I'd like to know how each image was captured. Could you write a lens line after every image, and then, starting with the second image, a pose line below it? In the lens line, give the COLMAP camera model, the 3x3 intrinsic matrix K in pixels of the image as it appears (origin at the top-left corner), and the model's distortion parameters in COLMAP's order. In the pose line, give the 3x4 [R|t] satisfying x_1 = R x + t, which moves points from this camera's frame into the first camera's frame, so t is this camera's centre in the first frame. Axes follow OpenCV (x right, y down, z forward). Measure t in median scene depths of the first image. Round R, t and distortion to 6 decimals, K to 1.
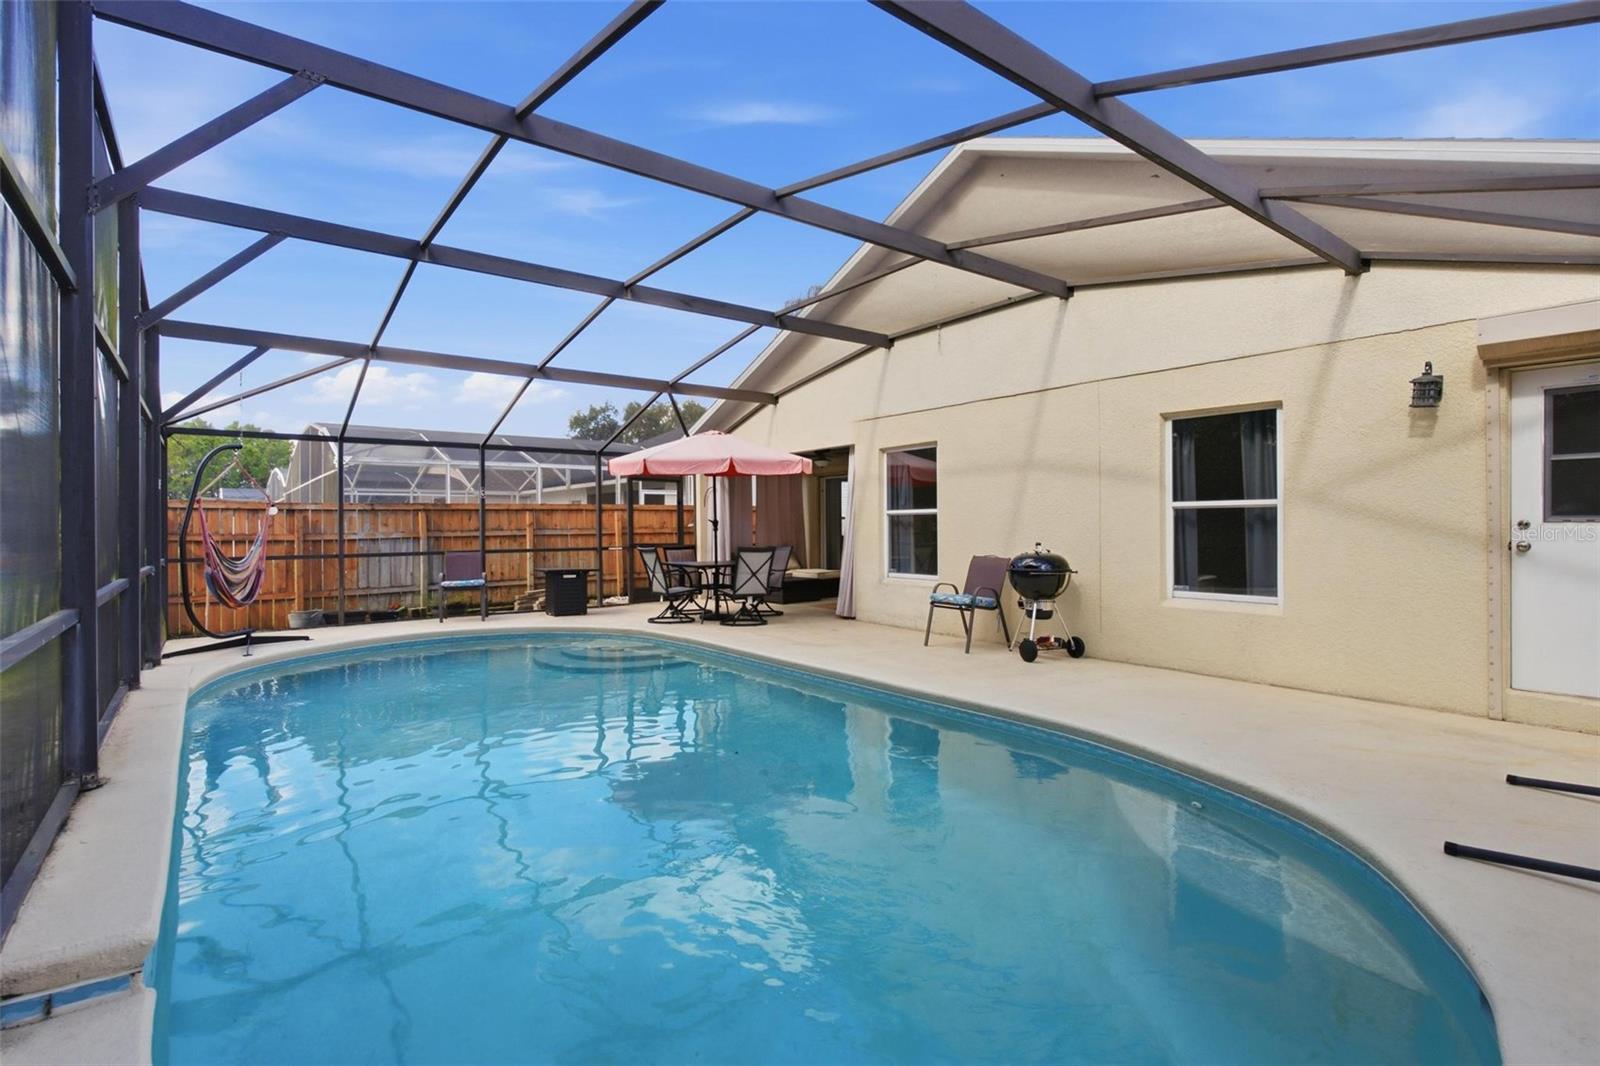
lens RADIAL K [[768.0, 0, 796.6], [0, 768.0, 527.5], [0, 0, 1]] dist [-0.000190, 0.000049]
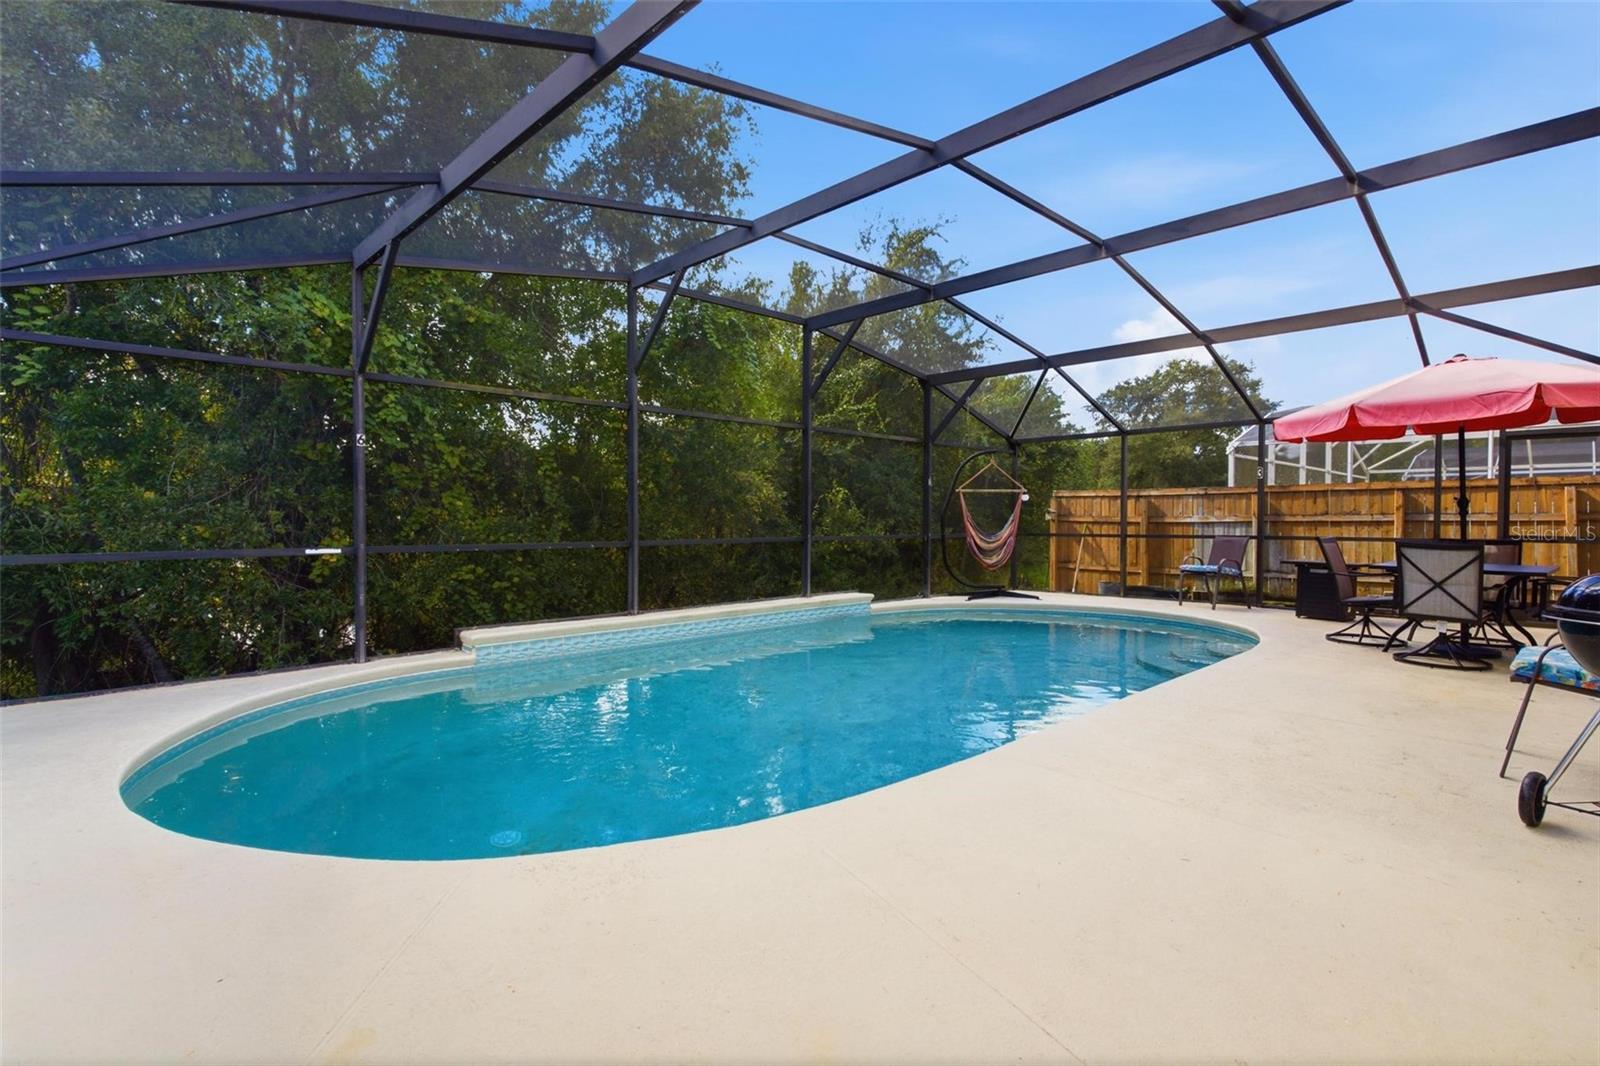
lens RADIAL K [[768.0, 0, 796.6], [0, 768.0, 527.5], [0, 0, 1]] dist [-0.000190, 0.000049]
pose [[0.118369, 0.021785, -0.992731, 0.425847], [-0.004378, 0.999761, 0.021417, 0.002639], [0.992960, 0.001811, 0.118436, 0.352646]]
